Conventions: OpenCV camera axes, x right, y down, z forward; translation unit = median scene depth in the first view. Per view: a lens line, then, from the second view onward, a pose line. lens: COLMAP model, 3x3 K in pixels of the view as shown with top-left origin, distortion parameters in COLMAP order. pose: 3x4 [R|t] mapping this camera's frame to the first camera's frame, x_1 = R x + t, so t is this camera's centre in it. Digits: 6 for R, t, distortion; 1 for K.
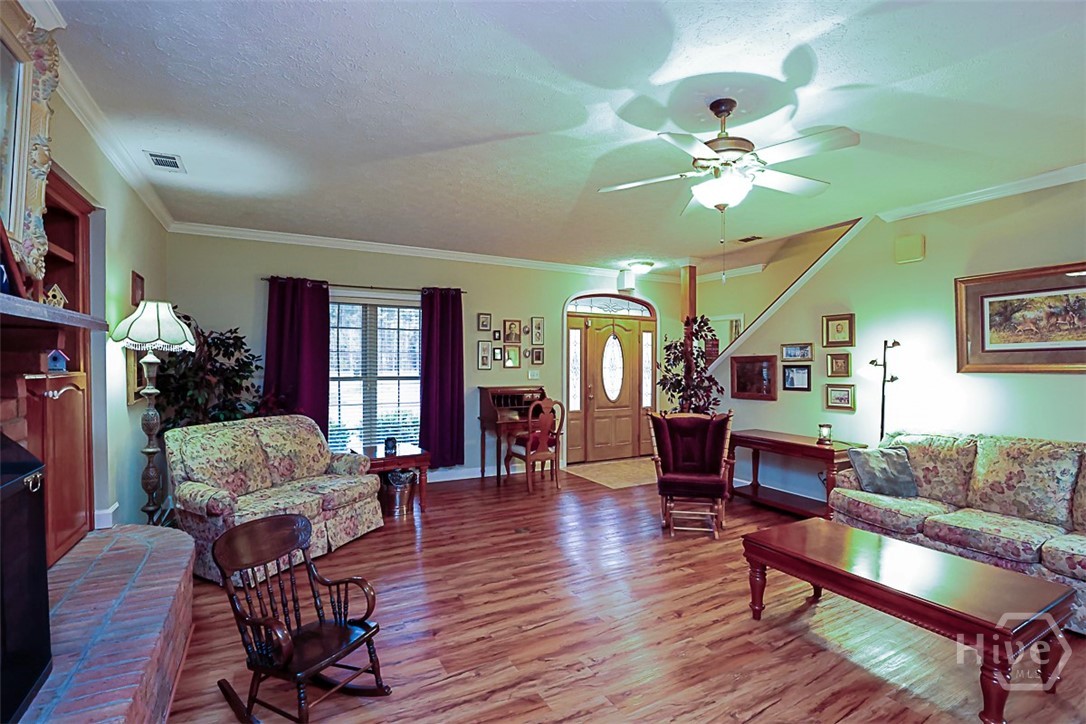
lens RADIAL K [[508.3, 0, 545.9], [0, 508.3, 366.9], [0, 0, 1]] dist [-0.030326, 0.001347]
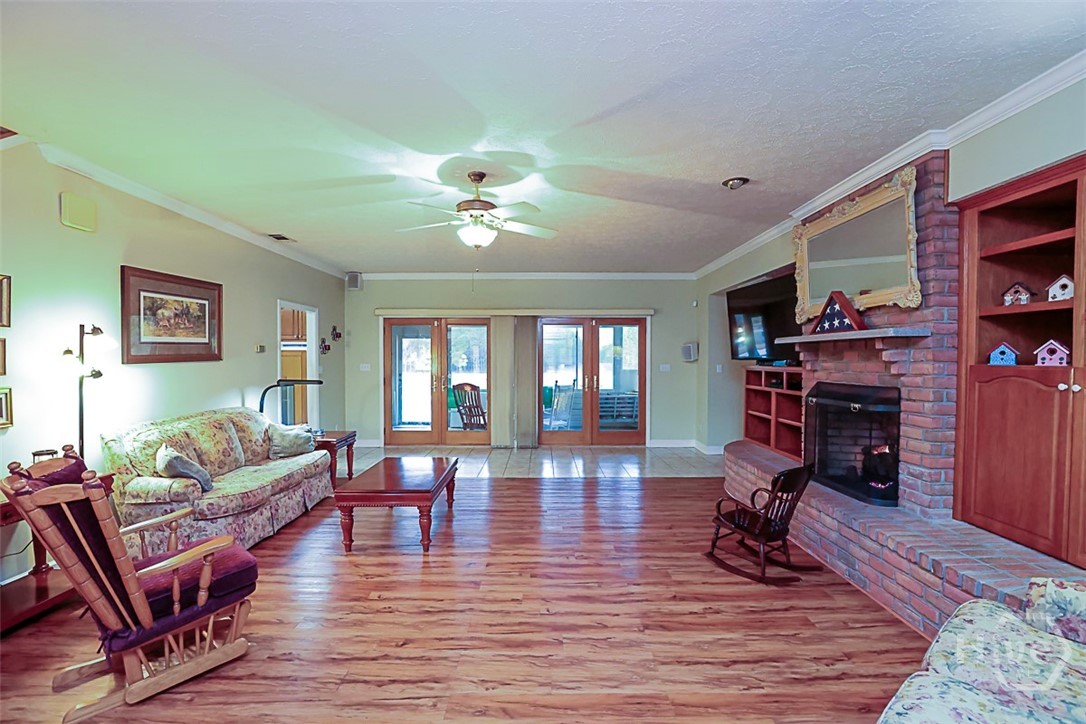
lens RADIAL K [[497.9, 0, 542.2], [0, 497.9, 367.3], [0, 0, 1]] dist [-0.039728, 0.009689]
pose [[-0.874400, -0.013163, 0.485027, -0.275078], [0.001566, 0.999550, 0.029951, -0.007149], [-0.485204, 0.026948, -0.873986, 1.177022]]
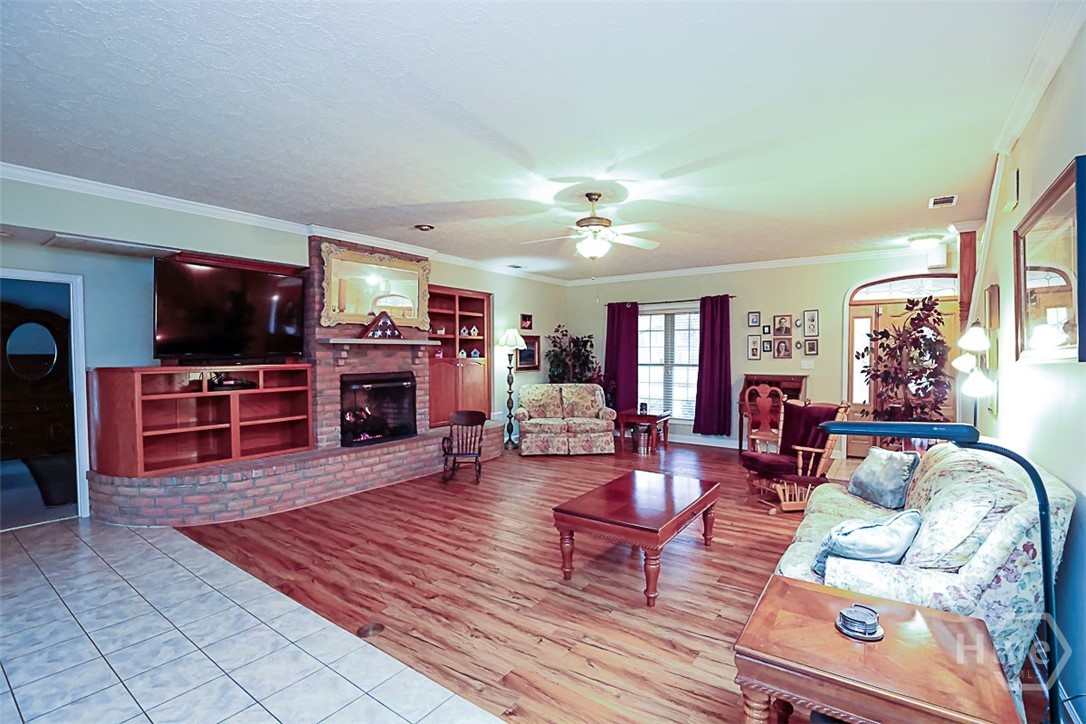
lens RADIAL K [[499.2, 0, 540.1], [0, 499.2, 364.0], [0, 0, 1]] dist [-0.028619, -0.000065]
pose [[0.426398, 0.012687, -0.904446, 0.952100], [-0.005345, 0.999920, 0.011507, 0.006563], [0.904520, -0.000073, 0.426432, 0.082896]]
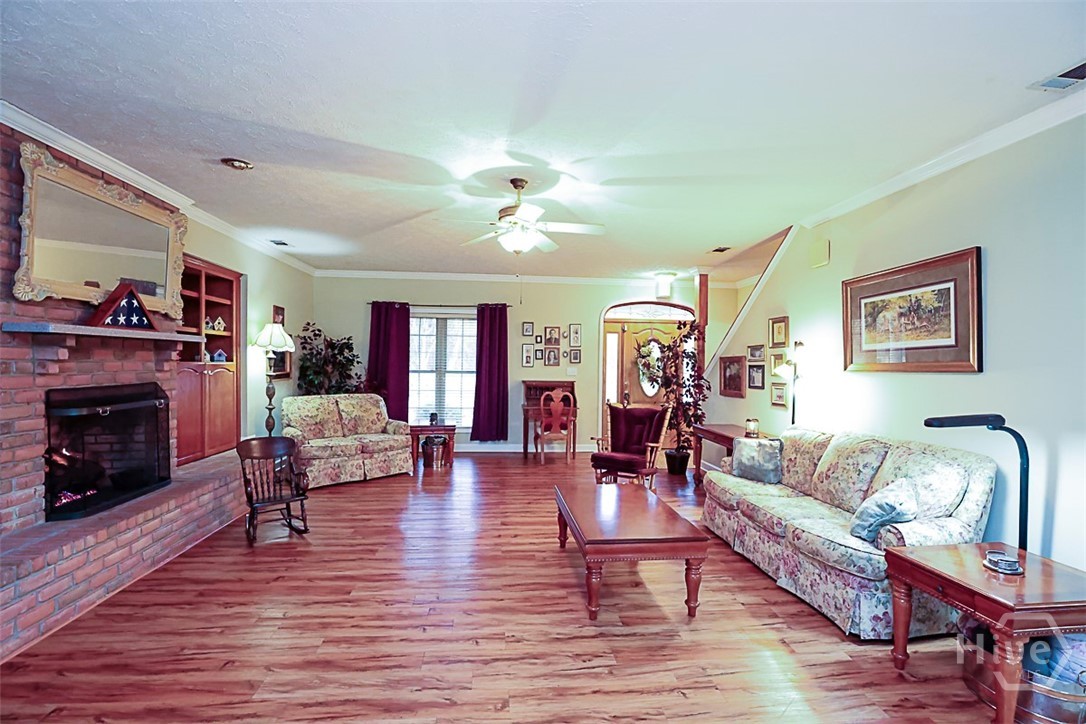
lens RADIAL K [[497.9, 0, 542.2], [0, 497.9, 367.3], [0, 0, 1]] dist [-0.039728, 0.009689]
pose [[0.917876, 0.012218, -0.396678, 0.538258], [-0.013544, 0.999908, -0.000543, 0.009195], [0.396635, 0.005871, 0.917958, -0.155760]]
